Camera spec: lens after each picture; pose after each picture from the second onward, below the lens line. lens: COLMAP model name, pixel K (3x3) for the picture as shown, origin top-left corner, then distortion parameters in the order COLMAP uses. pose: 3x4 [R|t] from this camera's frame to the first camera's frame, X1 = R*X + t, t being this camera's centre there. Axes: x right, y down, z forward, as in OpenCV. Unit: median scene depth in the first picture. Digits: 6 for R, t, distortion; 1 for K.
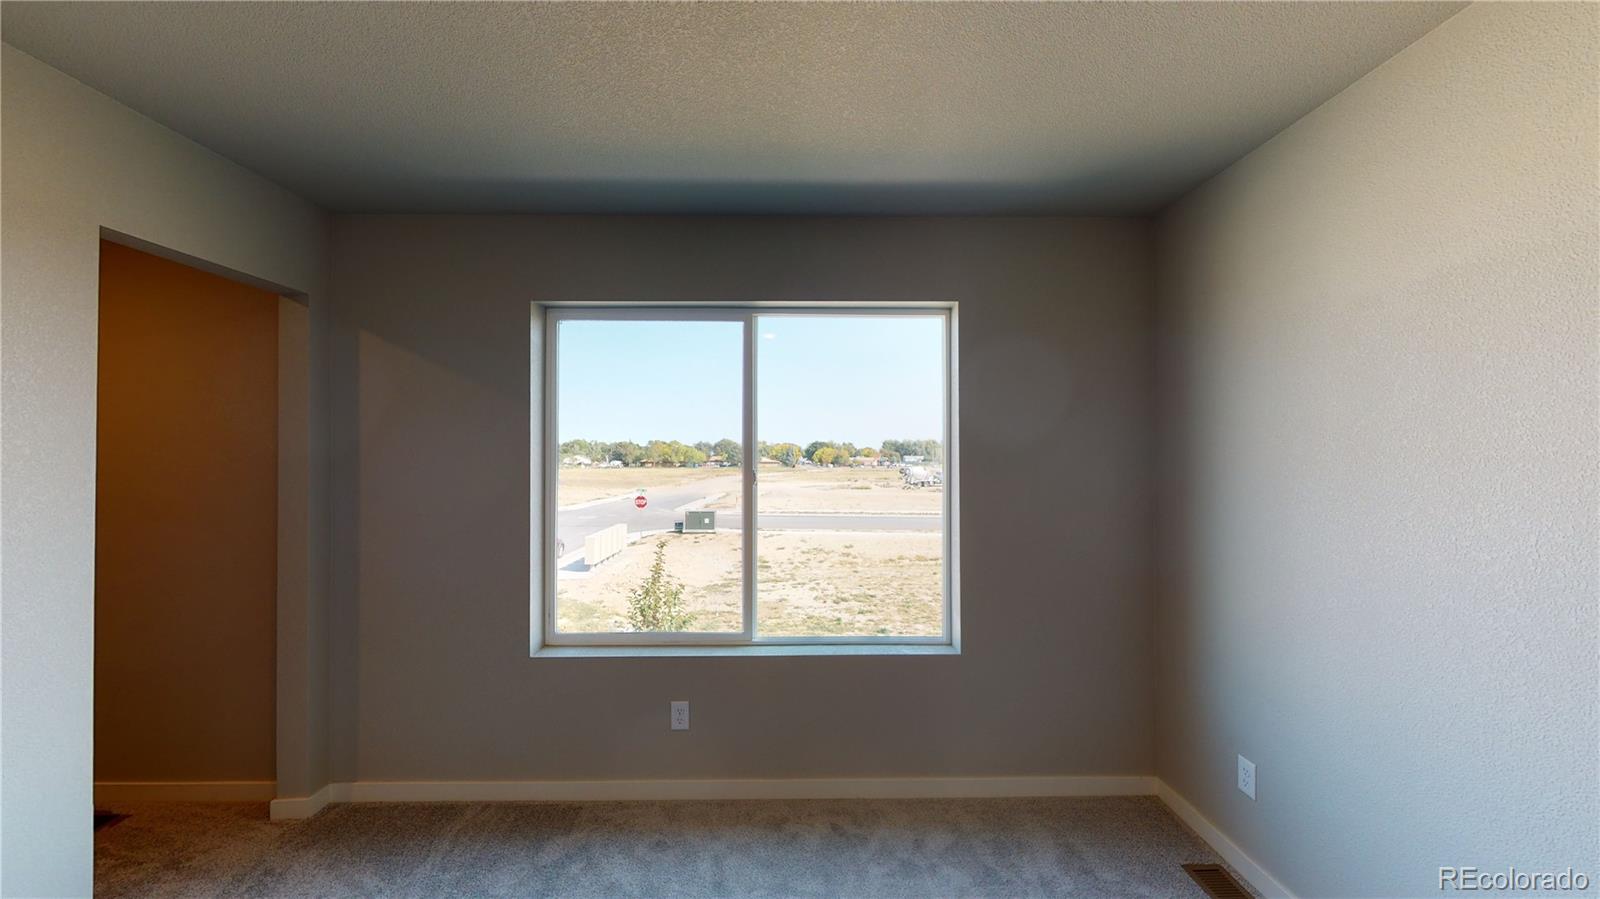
lens RADIAL K [[580.1, 0, 801.4], [0, 580.1, 455.5], [0, 0, 1]] dist [0.009842, -0.000582]
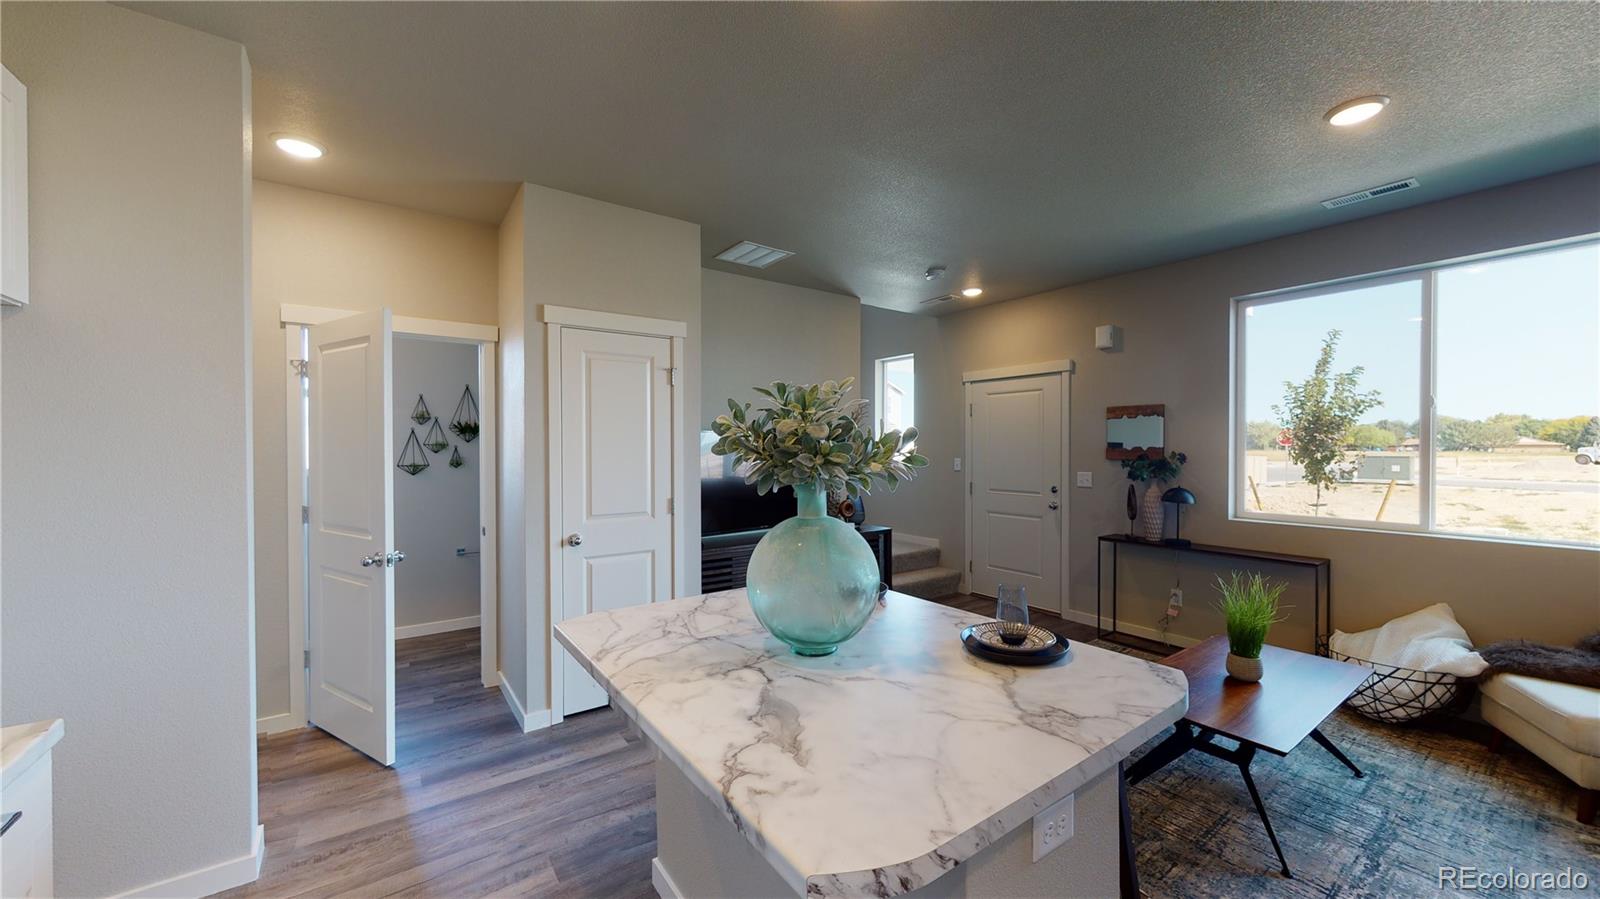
lens RADIAL K [[580.1, 0, 779.5], [0, 580.1, 456.1], [0, 0, 1]] dist [0.009842, -0.000582]
pose [[0.560779, 0.016864, -0.827794, 0.035035], [-0.000500, 0.999799, 0.020029, 0.026253], [0.827965, -0.010818, 0.560675, -0.174868]]
